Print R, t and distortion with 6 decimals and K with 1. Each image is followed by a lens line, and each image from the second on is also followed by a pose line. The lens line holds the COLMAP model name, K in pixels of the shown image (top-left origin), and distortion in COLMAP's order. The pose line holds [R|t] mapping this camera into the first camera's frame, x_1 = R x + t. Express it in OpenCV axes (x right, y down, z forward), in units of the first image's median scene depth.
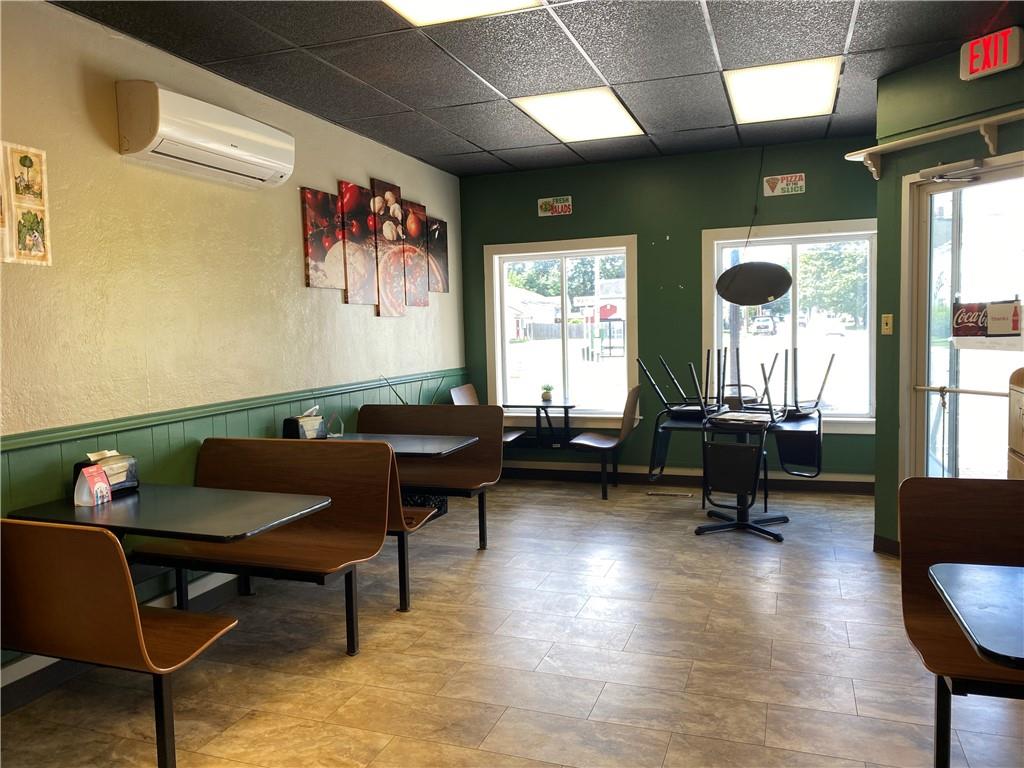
lens RADIAL K [[785.8, 0, 513.8], [0, 785.8, 384.0], [0, 0, 1]] dist [0.027378, -0.009127]
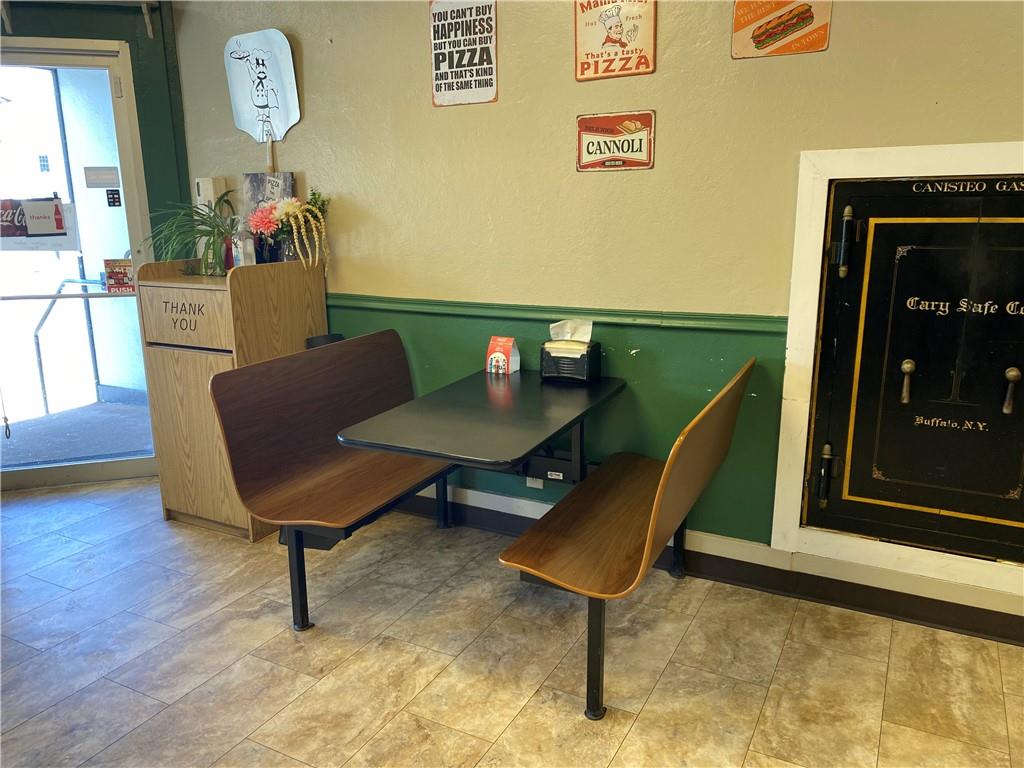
lens RADIAL K [[785.8, 0, 510.9], [0, 785.8, 385.4], [0, 0, 1]] dist [0.027378, -0.009127]
pose [[0.156749, -0.206384, 0.965834, -1.095939], [0.080596, 0.977334, 0.195761, -0.106101], [-0.984345, 0.047157, 0.169829, 1.195223]]
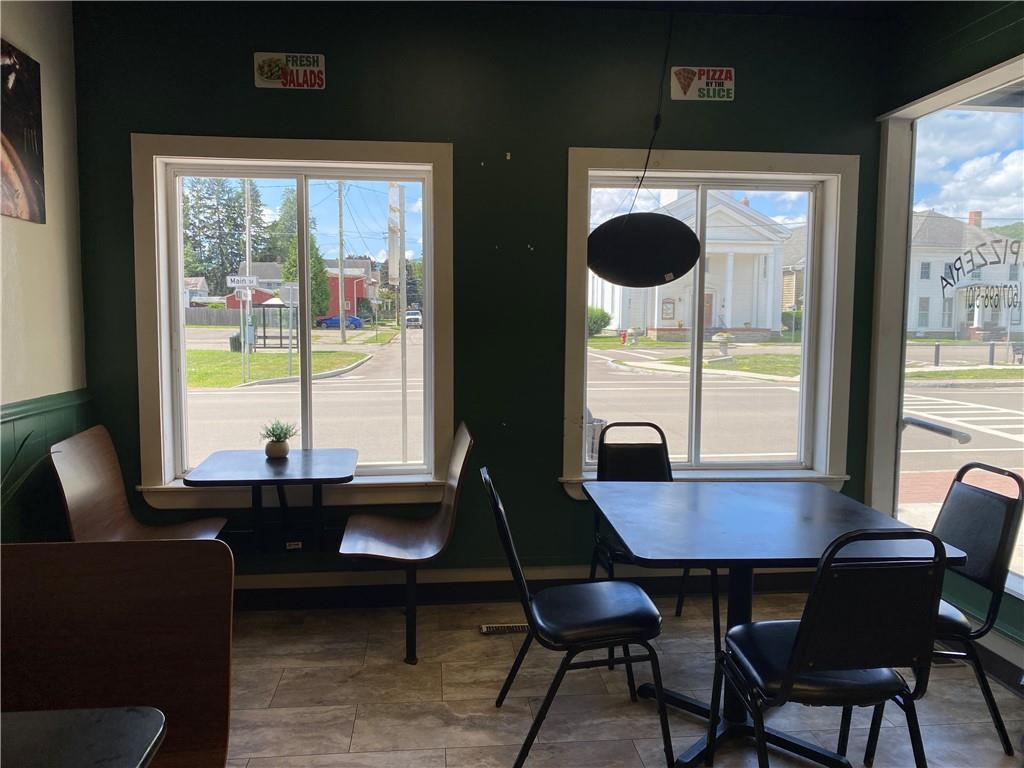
lens RADIAL K [[785.8, 0, 509.1], [0, 785.8, 376.0], [0, 0, 1]] dist [0.027378, -0.009127]
pose [[0.903606, 0.000466, 0.428364, -0.037794], [-0.001517, 0.999997, 0.002113, -0.031708], [-0.428362, -0.002559, 0.903604, 0.482884]]
